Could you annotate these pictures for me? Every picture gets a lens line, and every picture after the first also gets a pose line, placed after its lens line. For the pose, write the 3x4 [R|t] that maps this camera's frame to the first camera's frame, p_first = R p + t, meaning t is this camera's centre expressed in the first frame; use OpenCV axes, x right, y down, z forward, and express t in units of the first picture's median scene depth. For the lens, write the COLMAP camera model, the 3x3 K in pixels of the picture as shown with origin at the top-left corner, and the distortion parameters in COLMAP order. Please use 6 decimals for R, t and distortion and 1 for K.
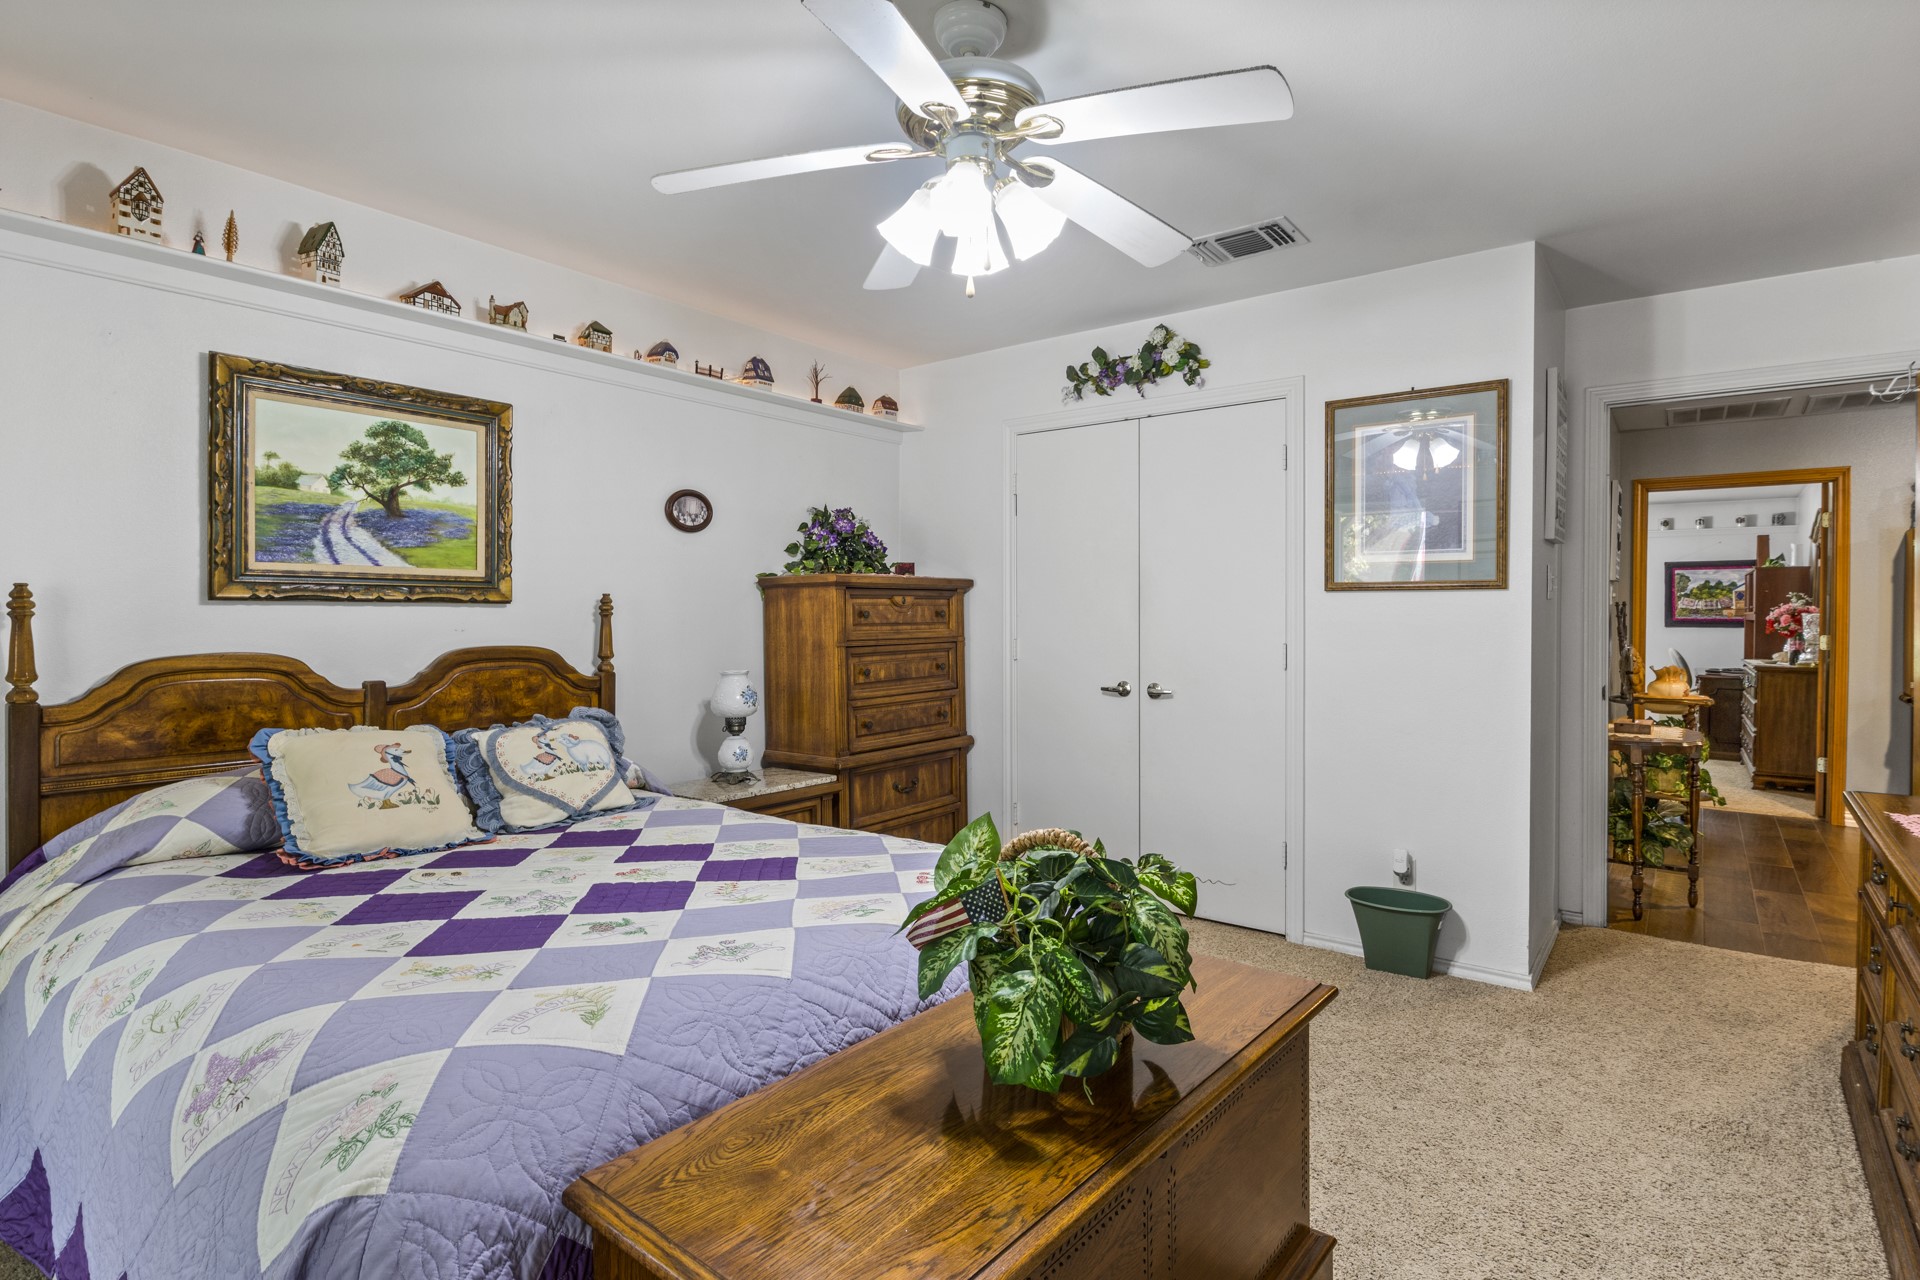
lens RADIAL K [[965.7, 0, 964.0], [0, 965.7, 616.3], [0, 0, 1]] dist [-0.005794, -0.001234]
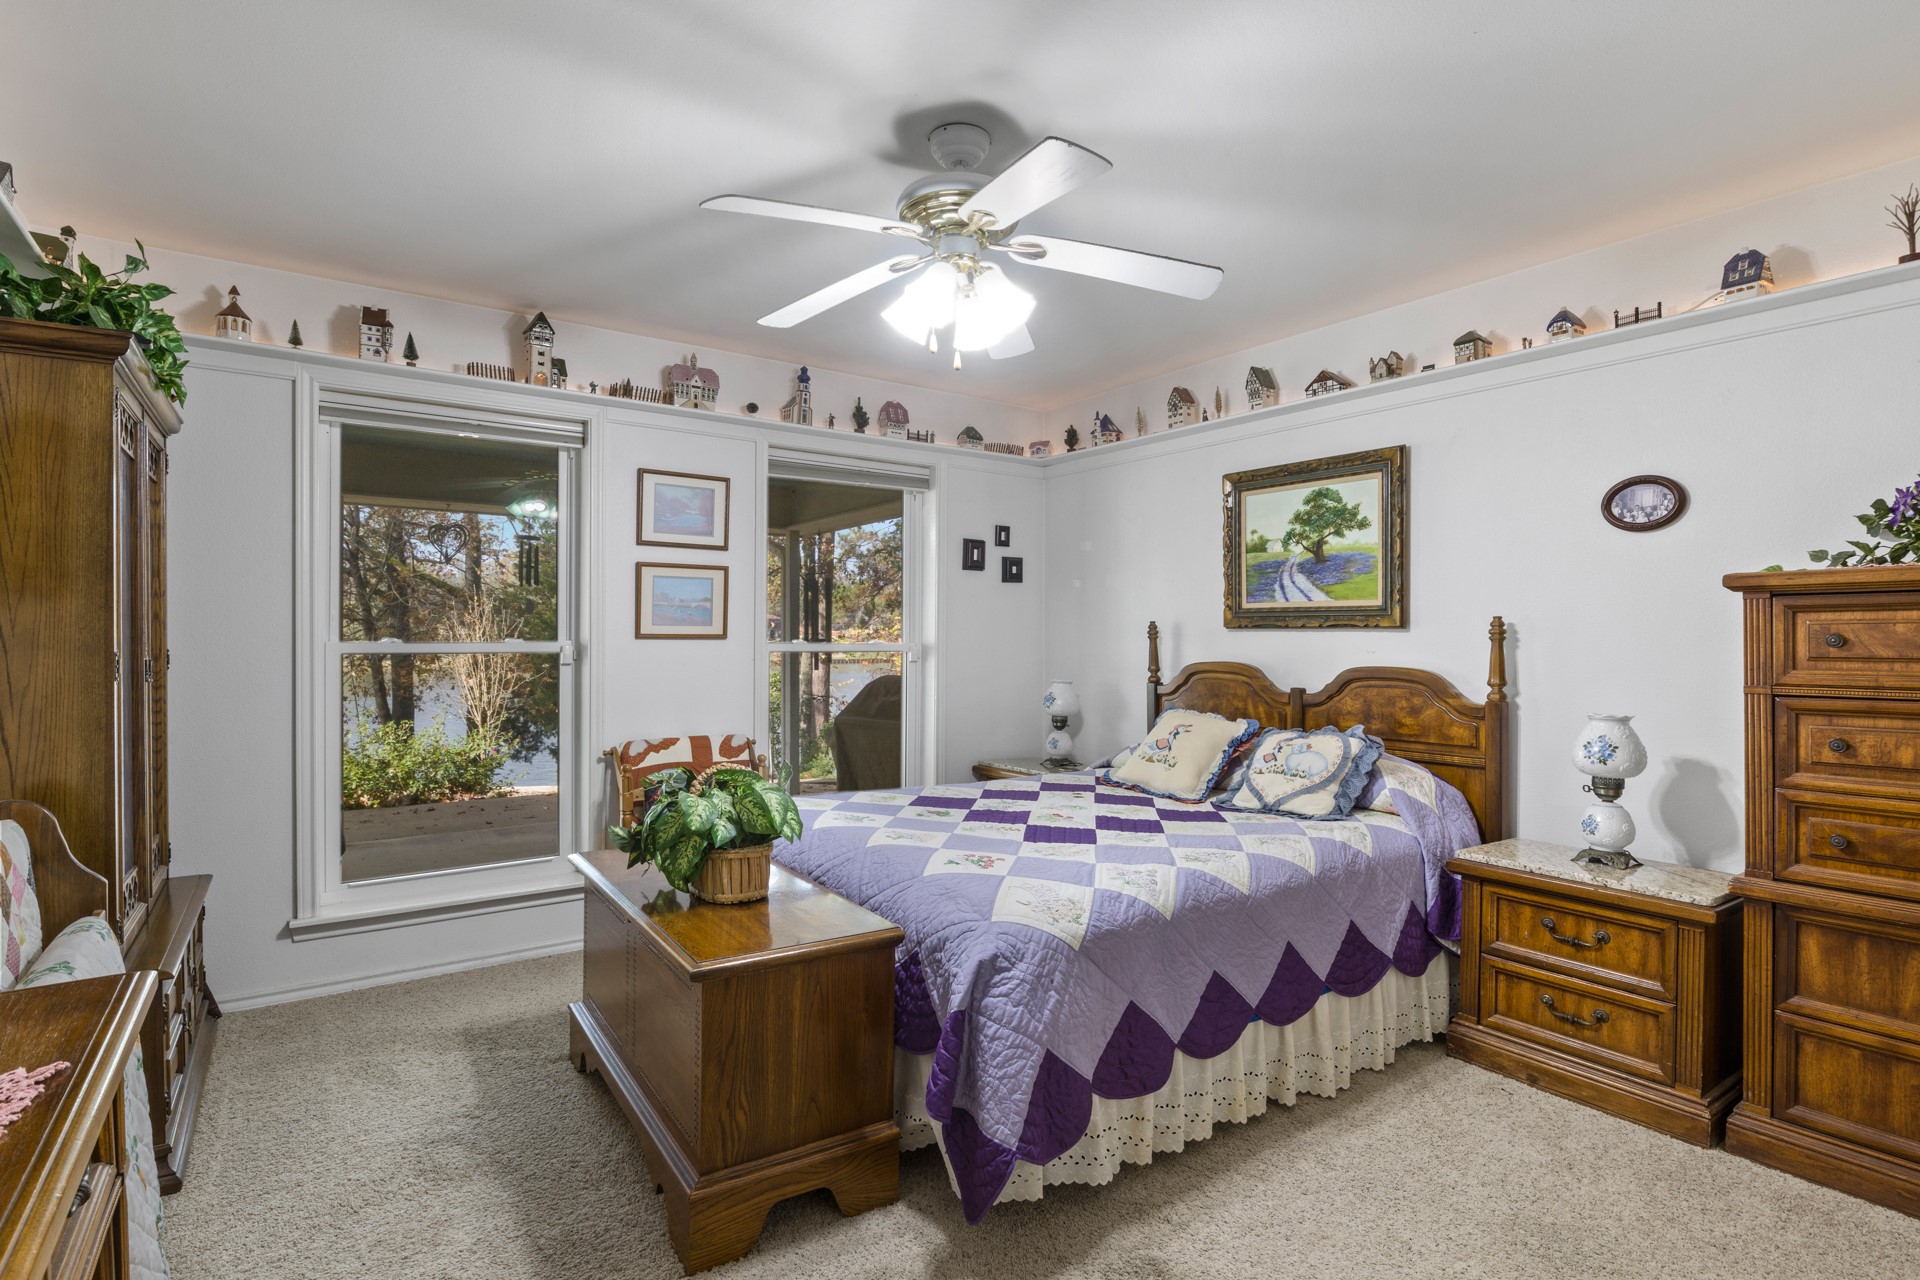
lens RADIAL K [[965.7, 0, 964.0], [0, 965.7, 616.3], [0, 0, 1]] dist [-0.005794, -0.001234]
pose [[-0.300414, -0.021275, -0.953572, 0.767957], [-0.006962, 0.999773, -0.020113, -0.001637], [0.953784, 0.000596, -0.300494, 0.922388]]
